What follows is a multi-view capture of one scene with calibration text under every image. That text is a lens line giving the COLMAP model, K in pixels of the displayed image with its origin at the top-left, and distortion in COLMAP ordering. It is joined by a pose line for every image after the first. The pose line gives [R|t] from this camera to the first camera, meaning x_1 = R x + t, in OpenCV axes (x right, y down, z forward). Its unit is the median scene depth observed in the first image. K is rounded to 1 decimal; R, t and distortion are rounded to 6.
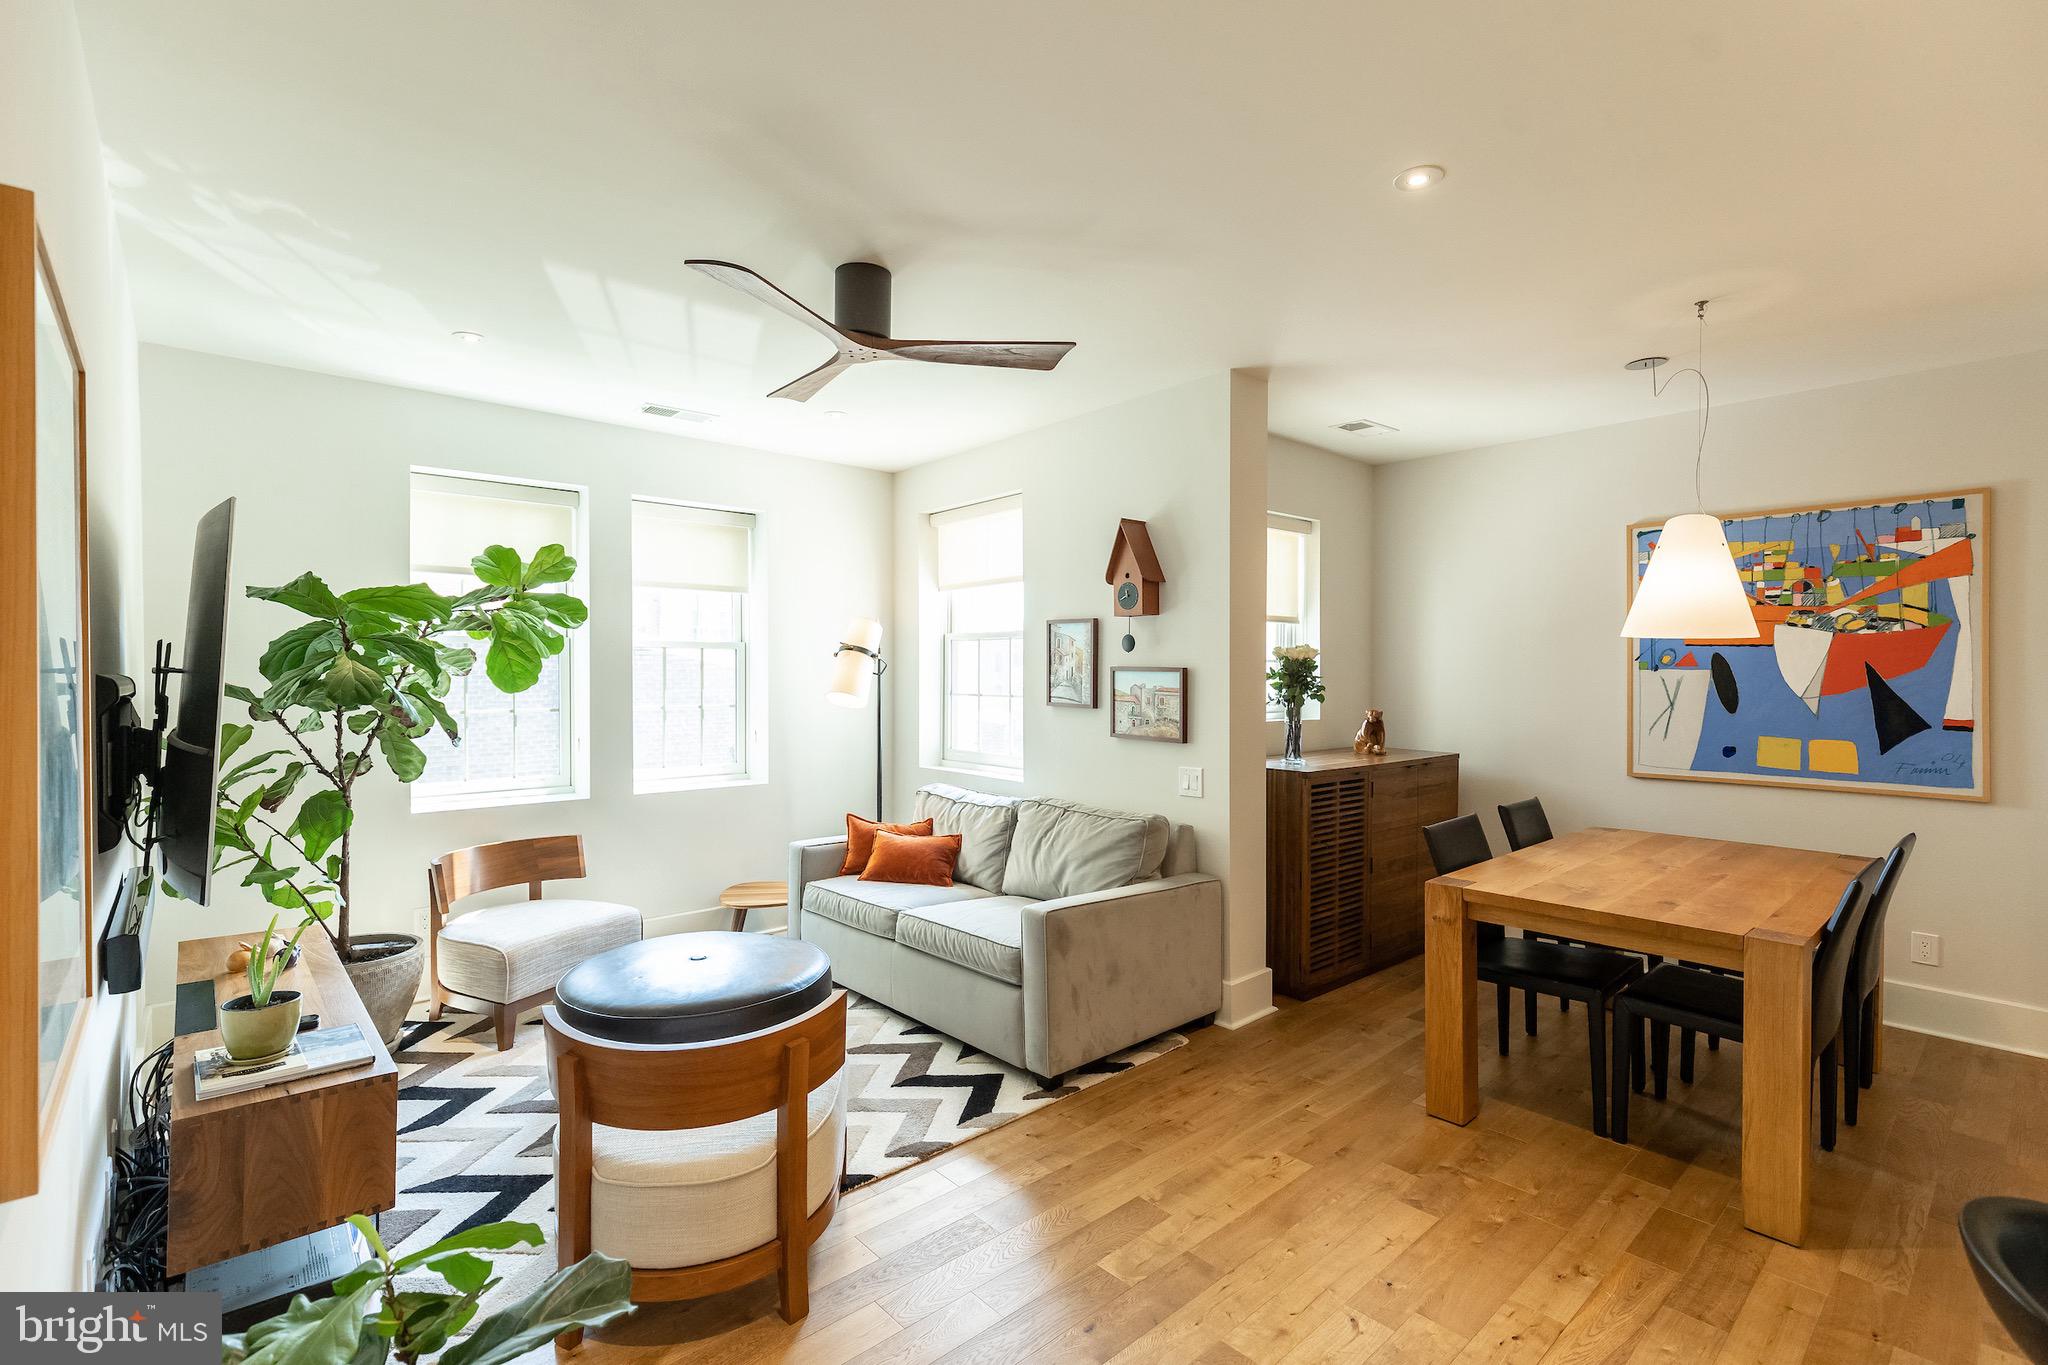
lens RADIAL K [[928.0, 0, 1024.4], [0, 928.0, 680.7], [0, 0, 1]] dist [0.005552, -0.001374]
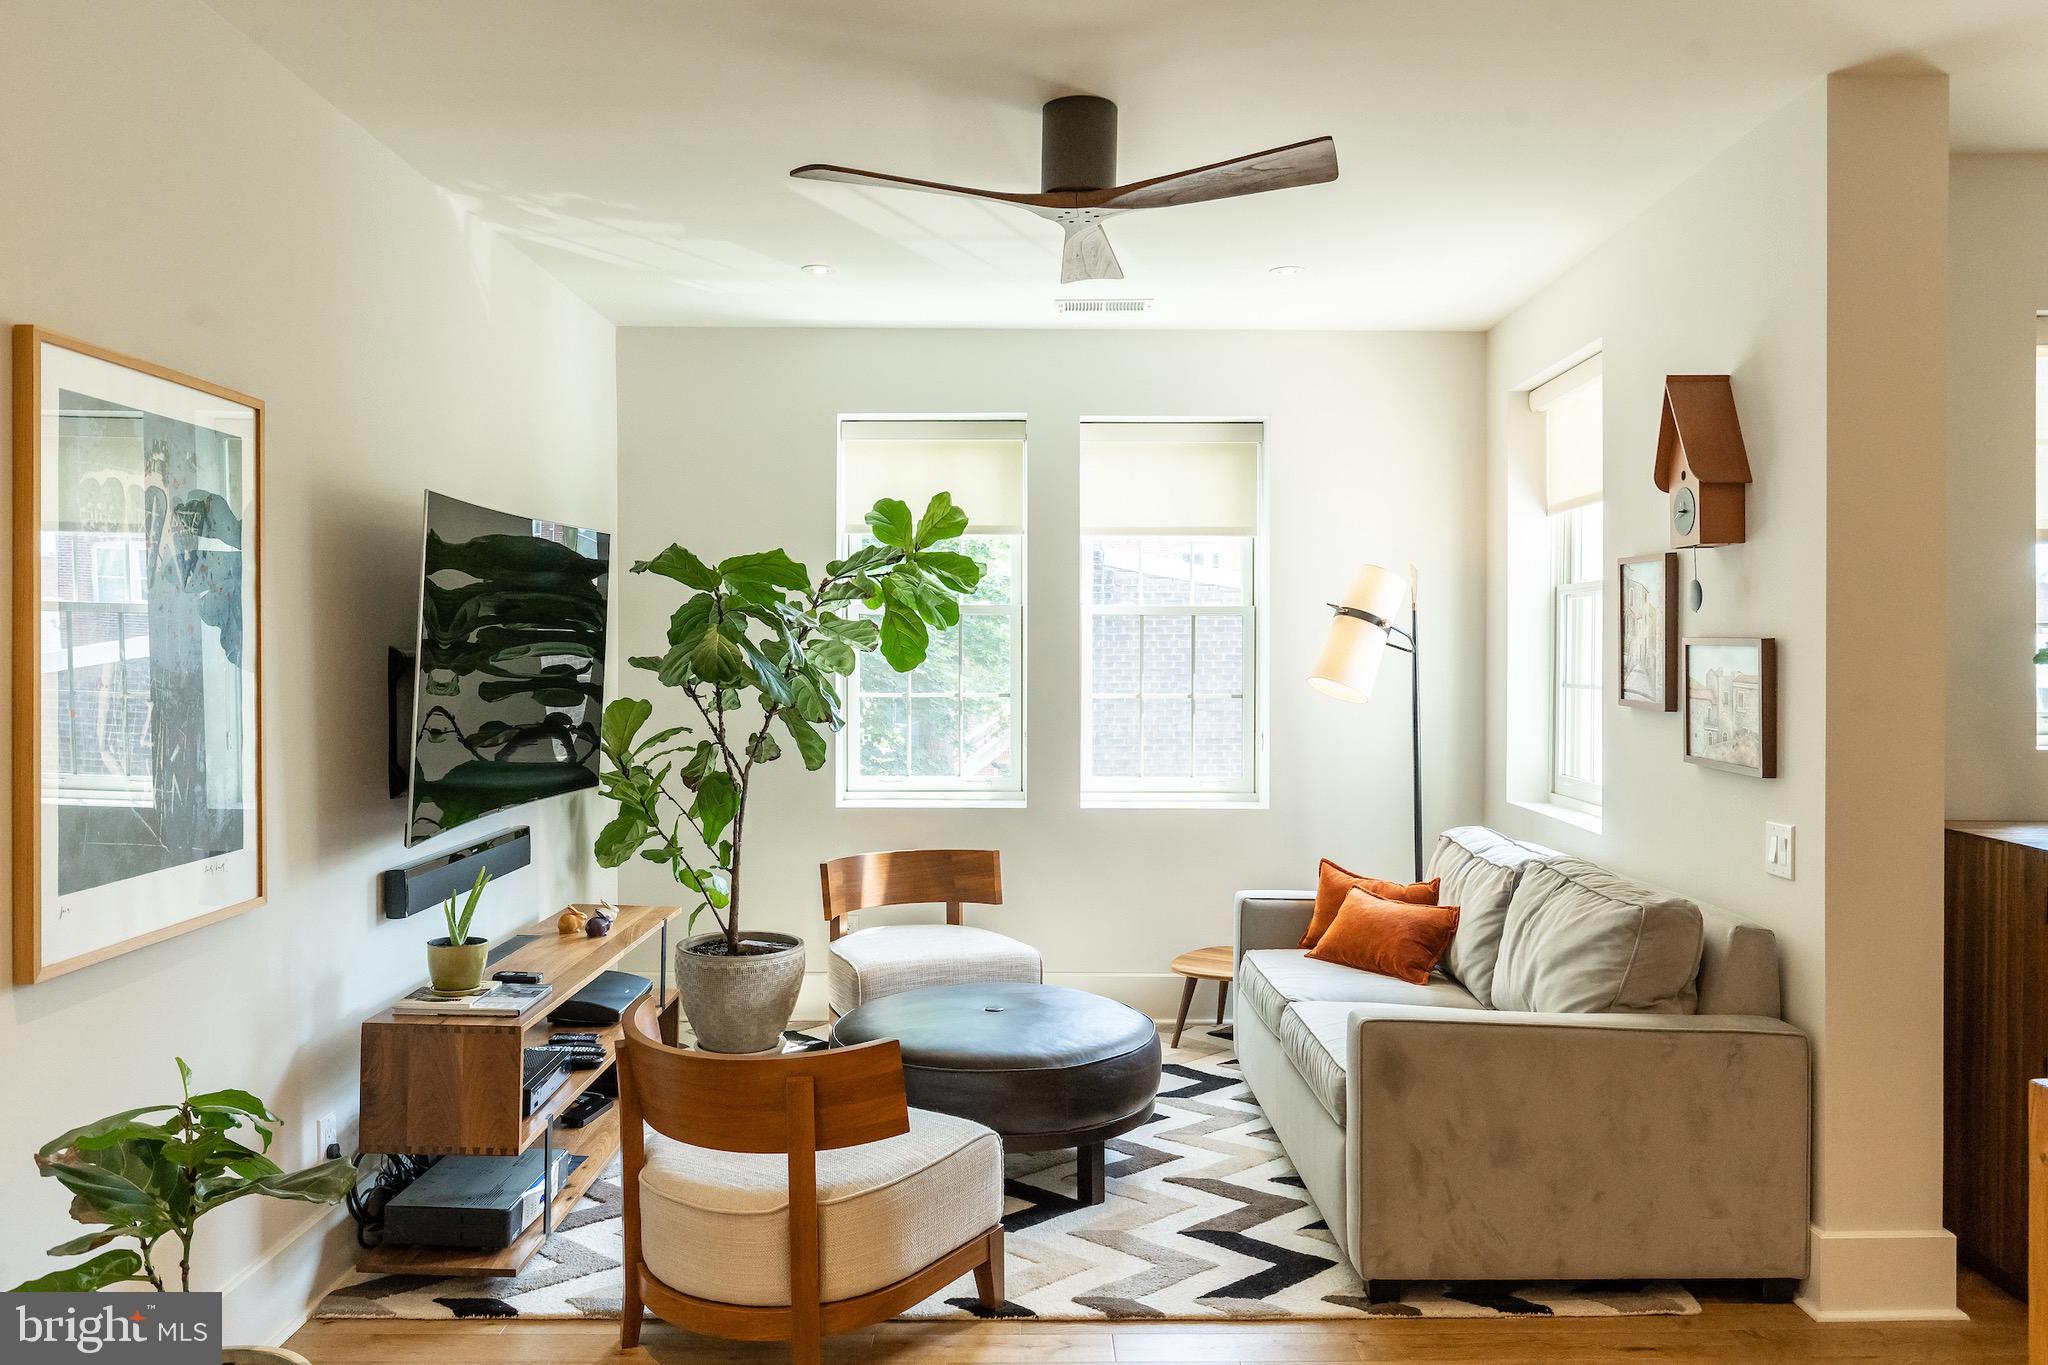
lens RADIAL K [[1486.9, 0, 1031.0], [0, 1486.9, 664.3], [0, 0, 1]] dist [0.002098, -0.007138]
pose [[0.749798, 0.006960, -0.661630, 0.426602], [-0.007798, 0.999968, 0.001682, 0.003052], [0.661621, 0.003898, 0.749829, 0.062406]]
